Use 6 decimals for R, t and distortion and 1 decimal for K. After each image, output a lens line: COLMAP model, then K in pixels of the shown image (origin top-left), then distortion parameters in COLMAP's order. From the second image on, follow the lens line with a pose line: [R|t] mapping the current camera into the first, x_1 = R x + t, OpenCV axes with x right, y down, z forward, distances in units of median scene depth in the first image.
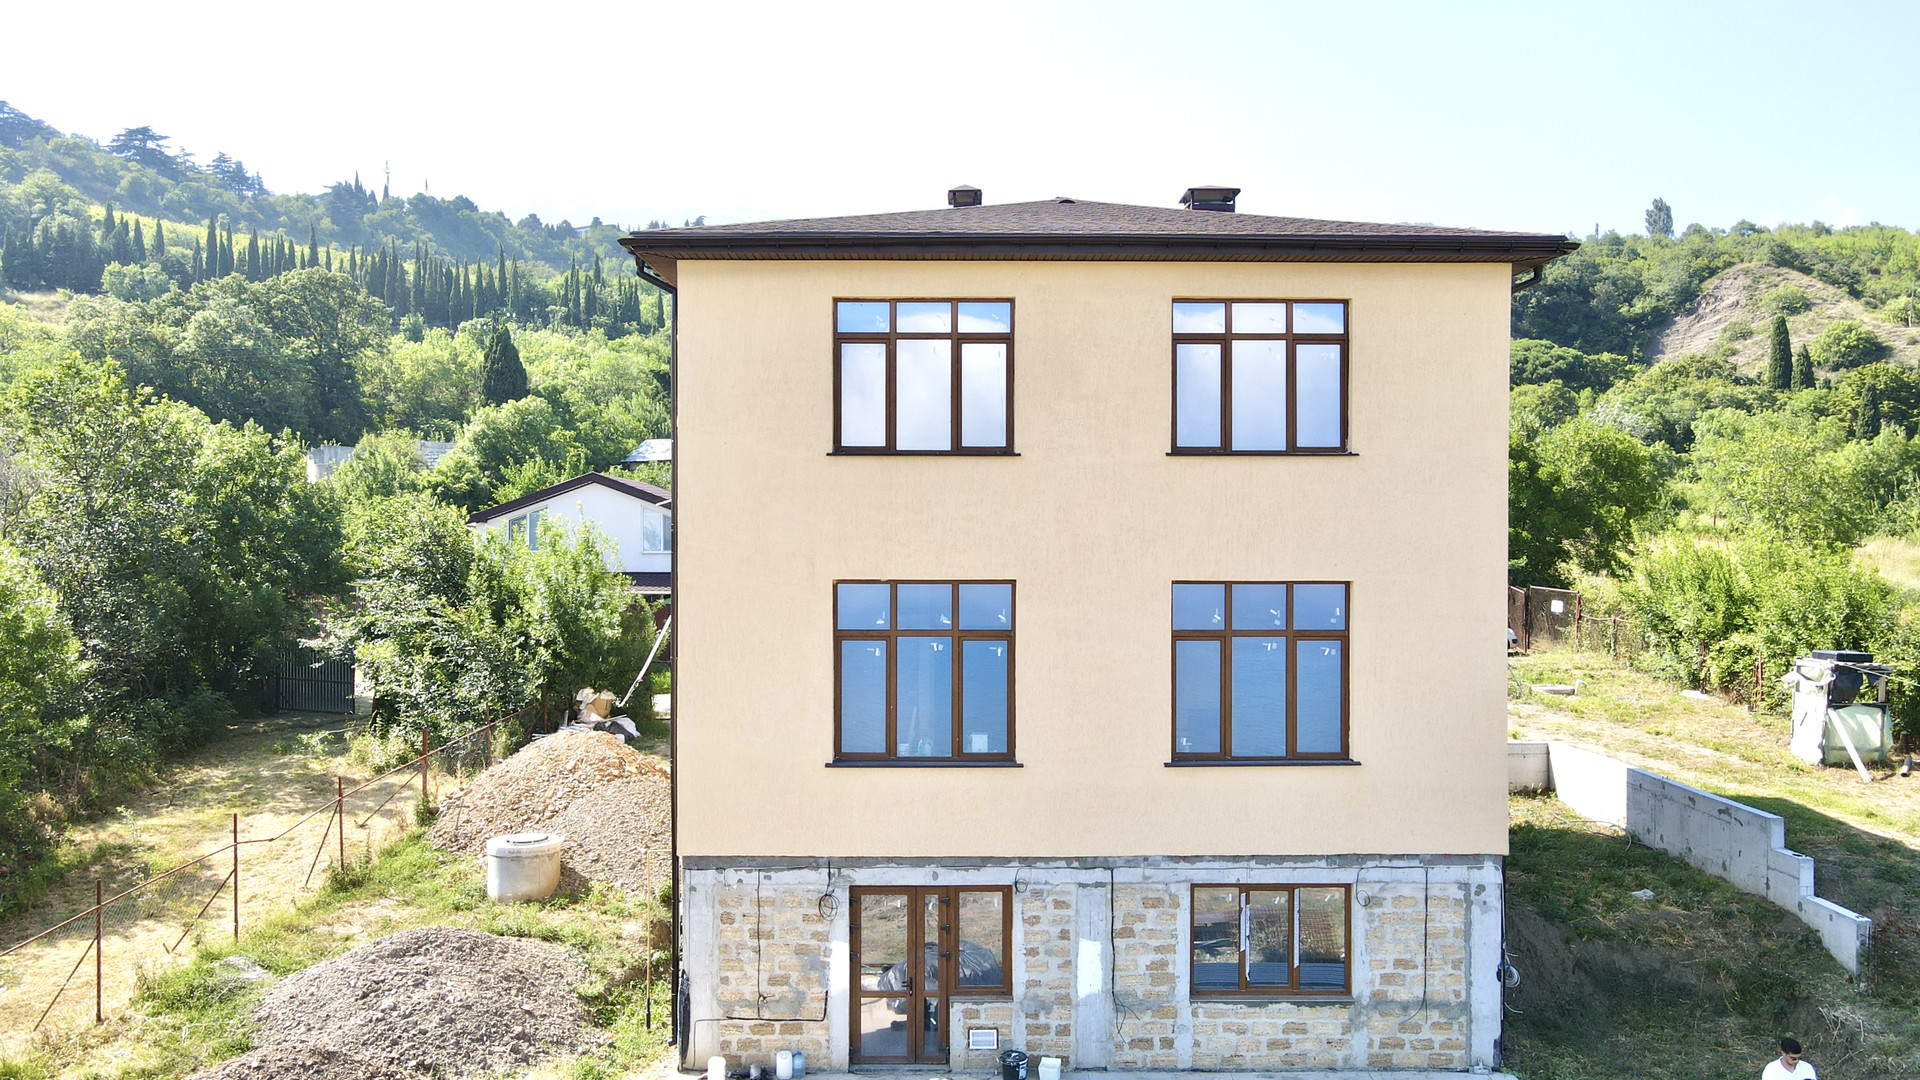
lens RADIAL K [[1435.2, 0, 960.0], [0, 1435.2, 540.0], [0, 0, 1]] dist [0.011750, 0.006195]
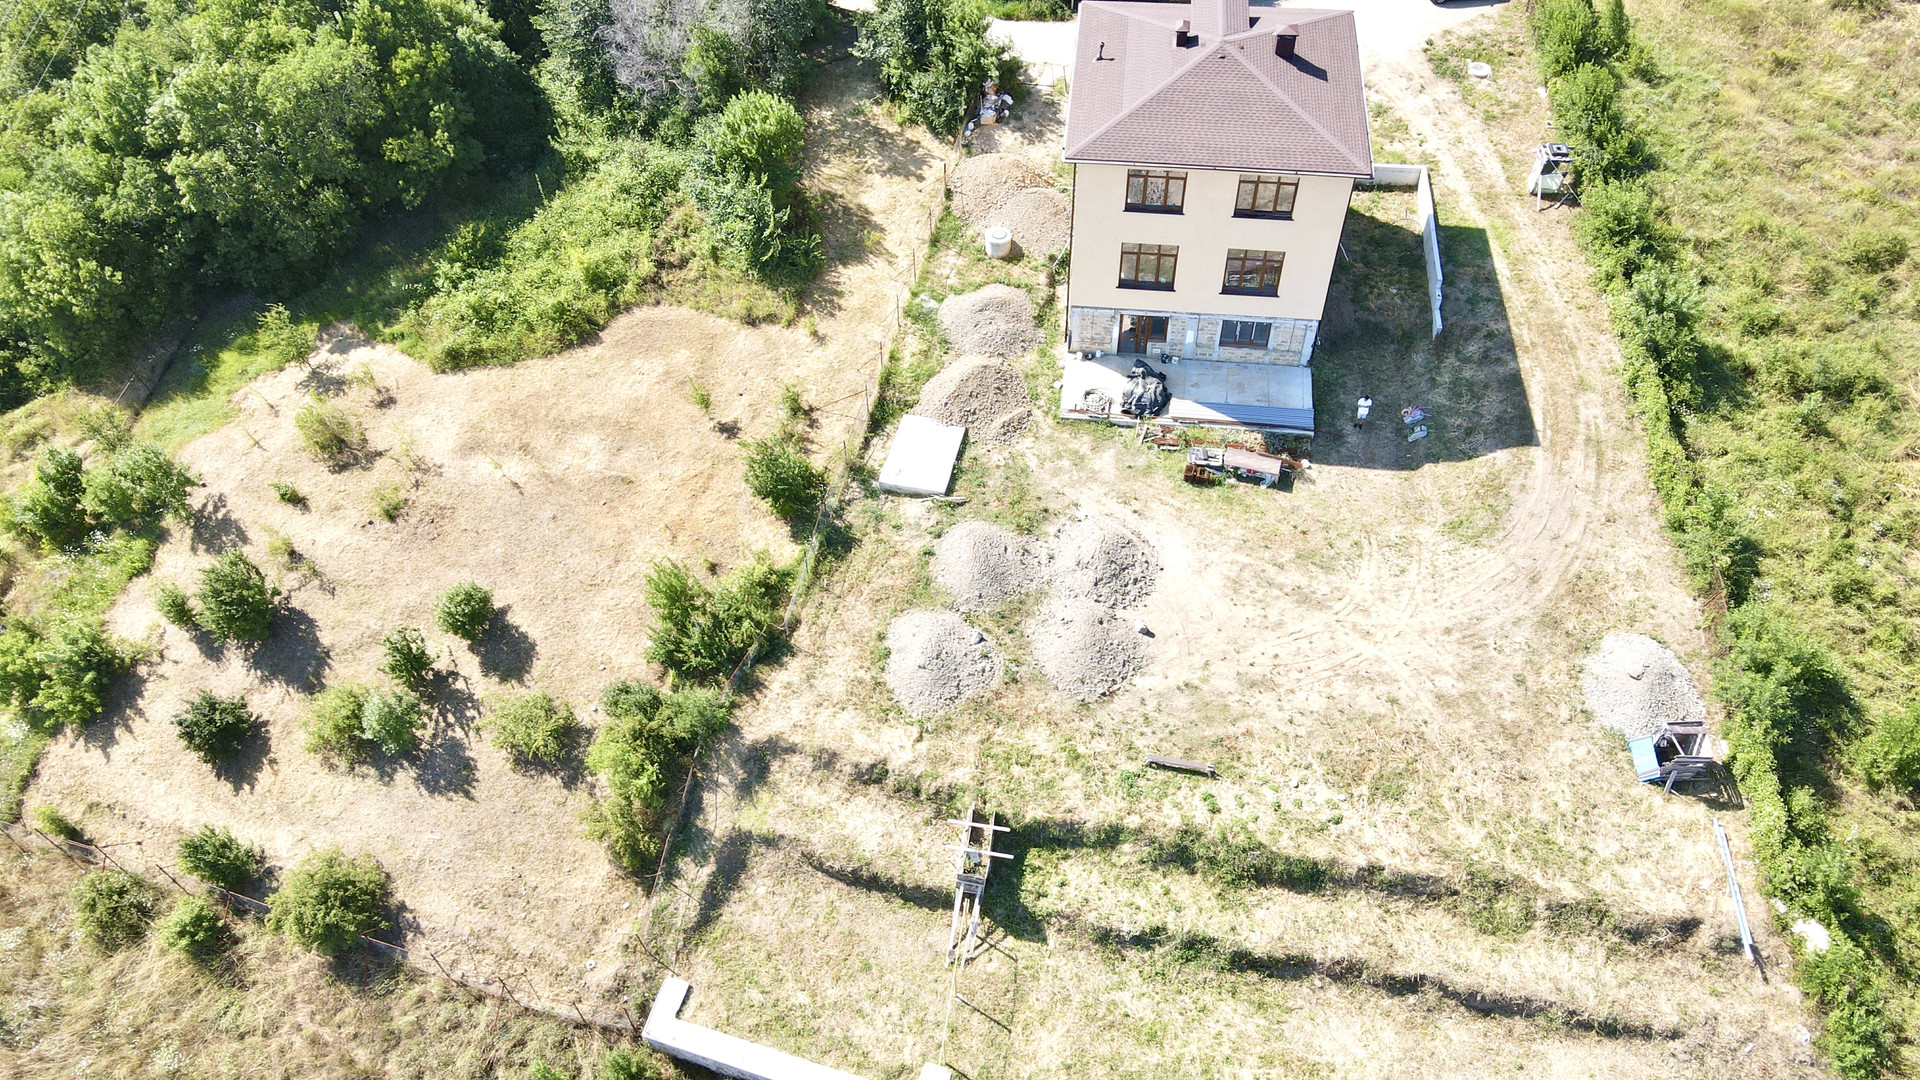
lens RADIAL K [[1437.5, 0, 964.5], [0, 1437.5, 534.9], [0, 0, 1]] dist [-0.000959, 0.001027]
pose [[0.992196, 0.080571, -0.095165, -0.006893], [0.023804, 0.626773, 0.778838, -0.185388], [0.122399, -0.775025, 0.619964, -0.137277]]
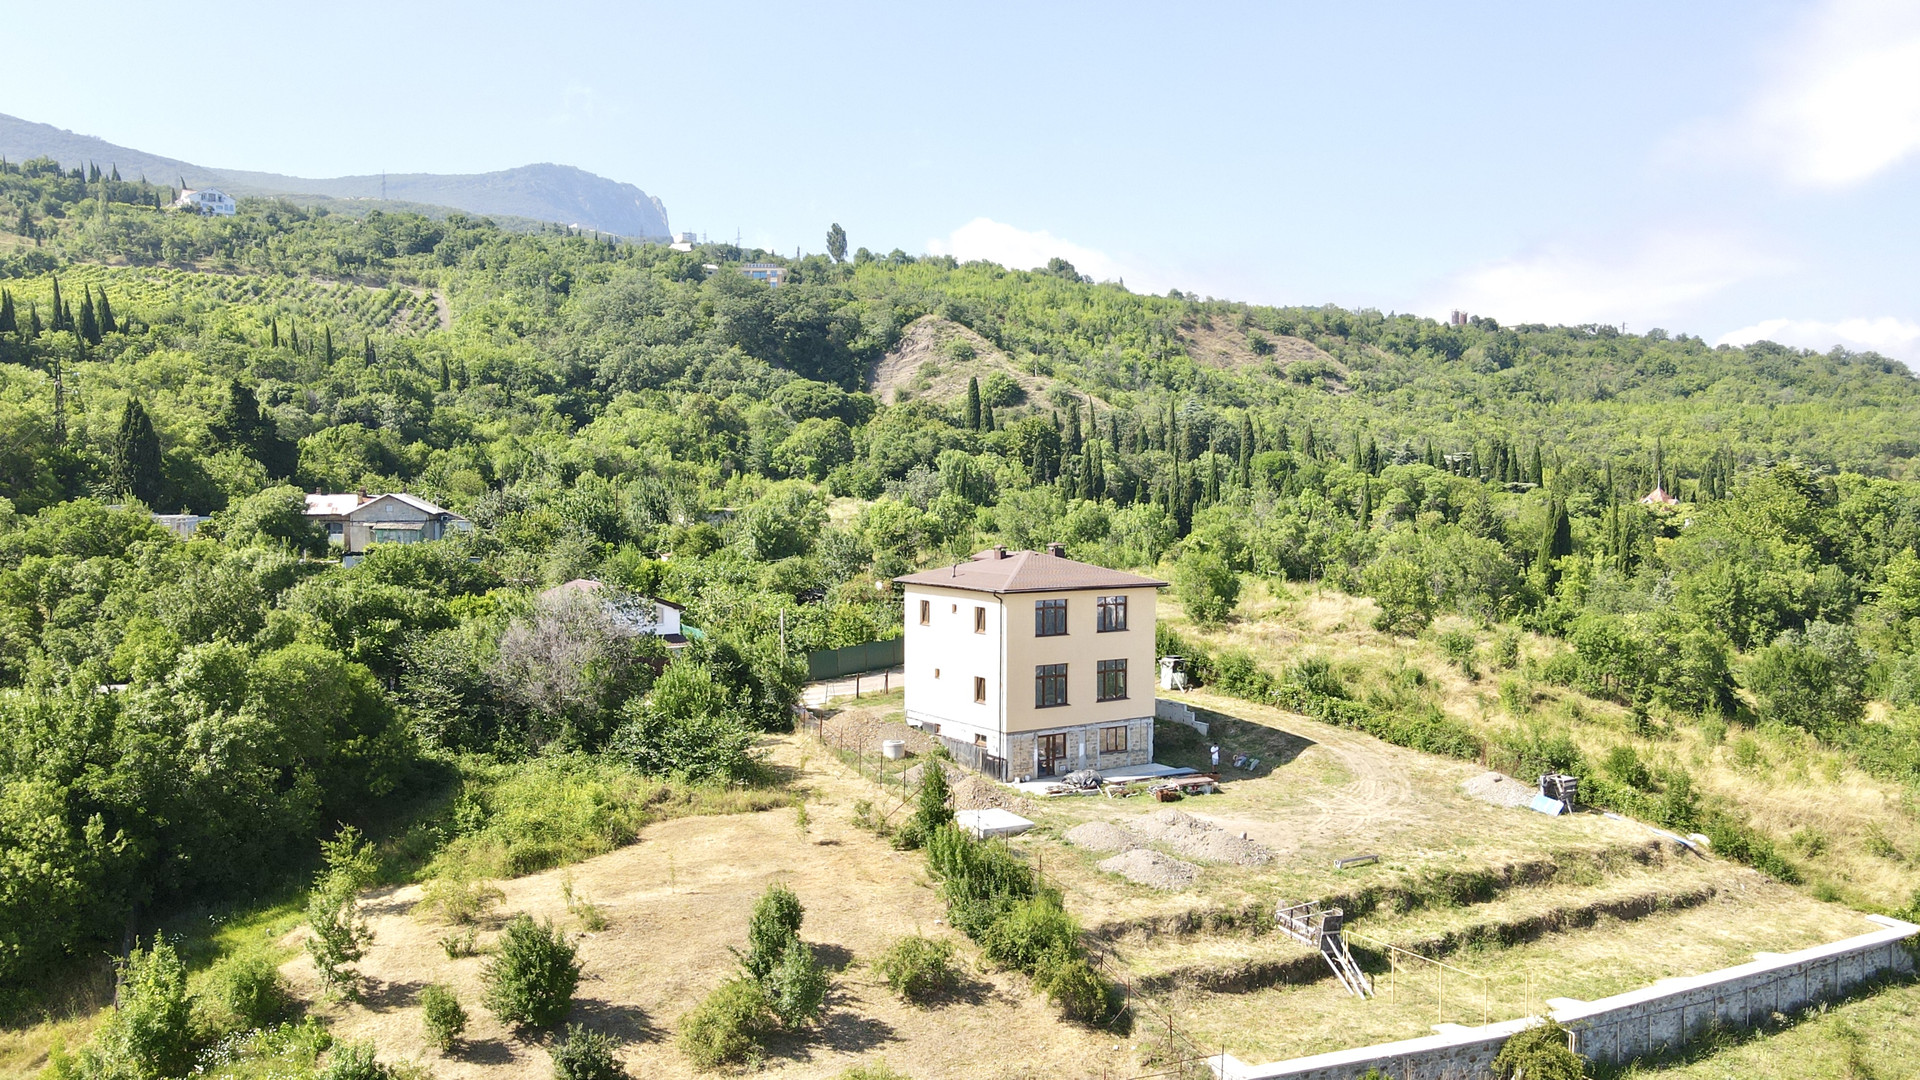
lens RADIAL K [[1530.9, 0, 958.2], [0, 1530.9, 536.2], [0, 0, 1]] dist [-0.002276, 0.003759]
pose [[0.836538, -0.020654, 0.547520, -0.248374], [-0.000277, 0.999273, 0.038118, -0.047623], [-0.547909, -0.032039, 0.835924, -0.240302]]
